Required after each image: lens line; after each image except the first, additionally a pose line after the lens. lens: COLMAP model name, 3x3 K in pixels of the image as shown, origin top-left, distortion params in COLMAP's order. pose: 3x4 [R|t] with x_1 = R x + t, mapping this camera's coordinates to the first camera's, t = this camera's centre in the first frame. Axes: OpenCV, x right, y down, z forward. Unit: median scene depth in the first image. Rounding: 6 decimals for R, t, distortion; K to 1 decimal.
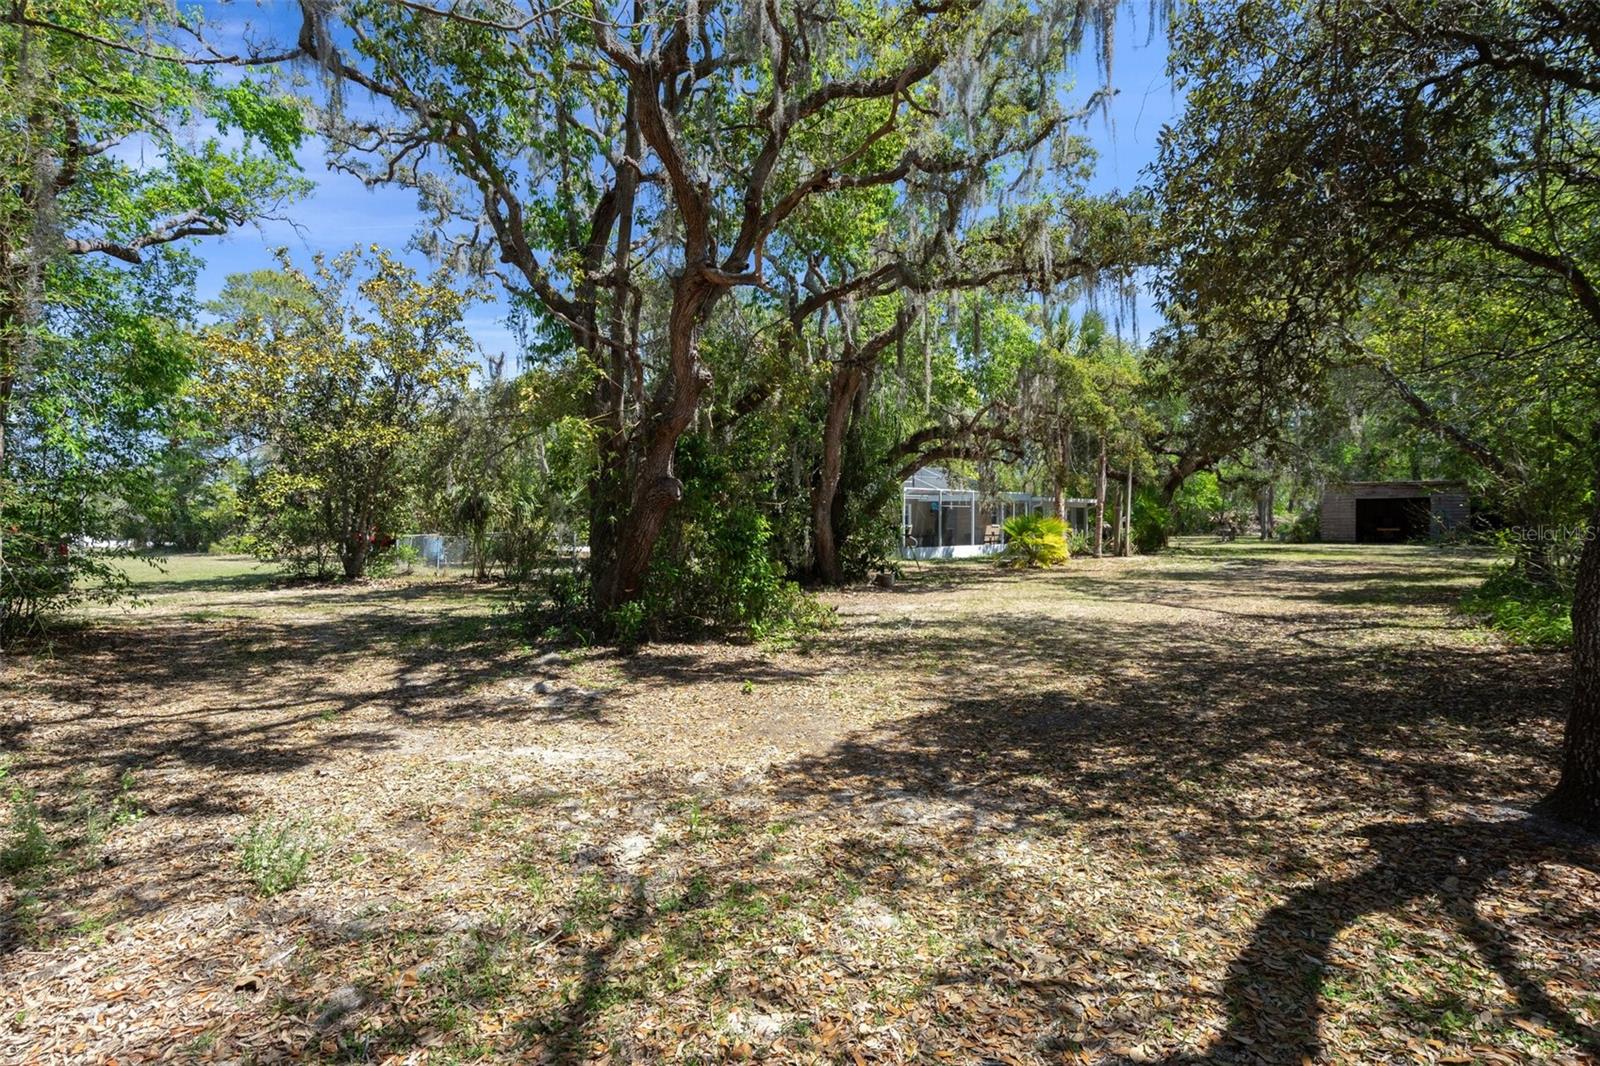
lens RADIAL K [[806.7, 0, 804.5], [0, 806.7, 537.6], [0, 0, 1]] dist [-0.017064, 0.000438]
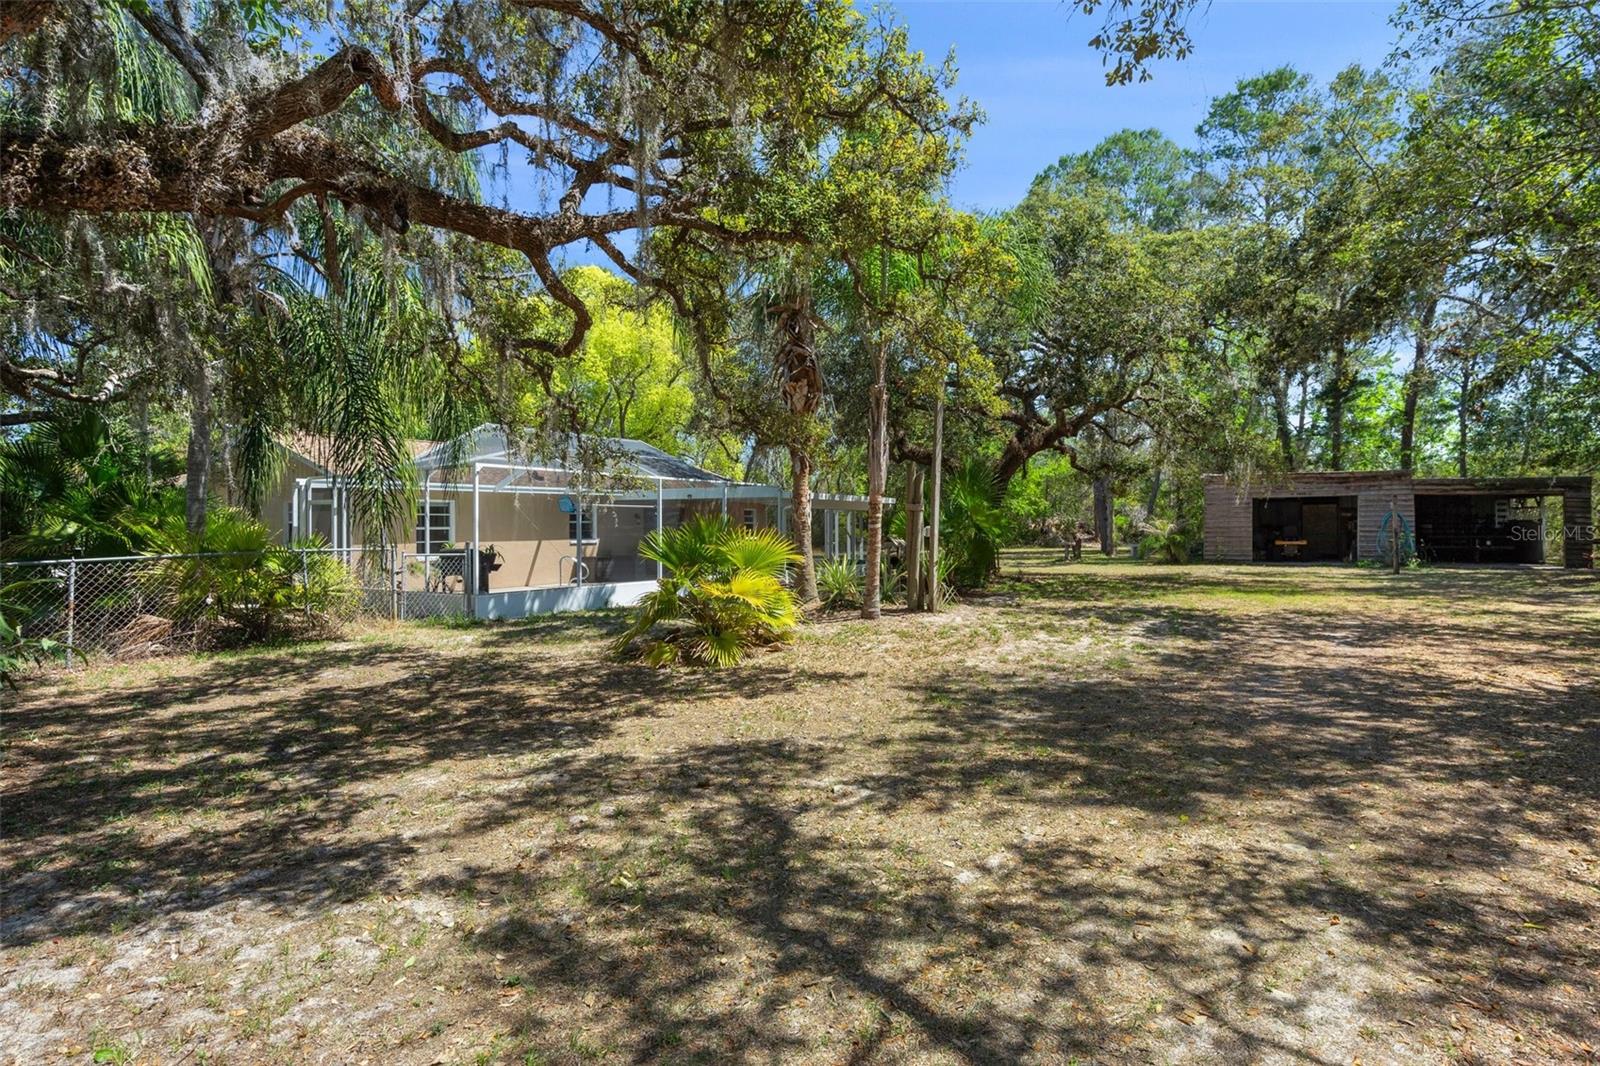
lens RADIAL K [[806.7, 0, 791.4], [0, 806.7, 533.4], [0, 0, 1]] dist [-0.017064, 0.000438]
pose [[0.978607, -0.002622, 0.205724, 0.187954], [0.005392, 0.999902, -0.012907, -0.013828], [-0.205670, 0.013740, 0.978525, 0.468542]]
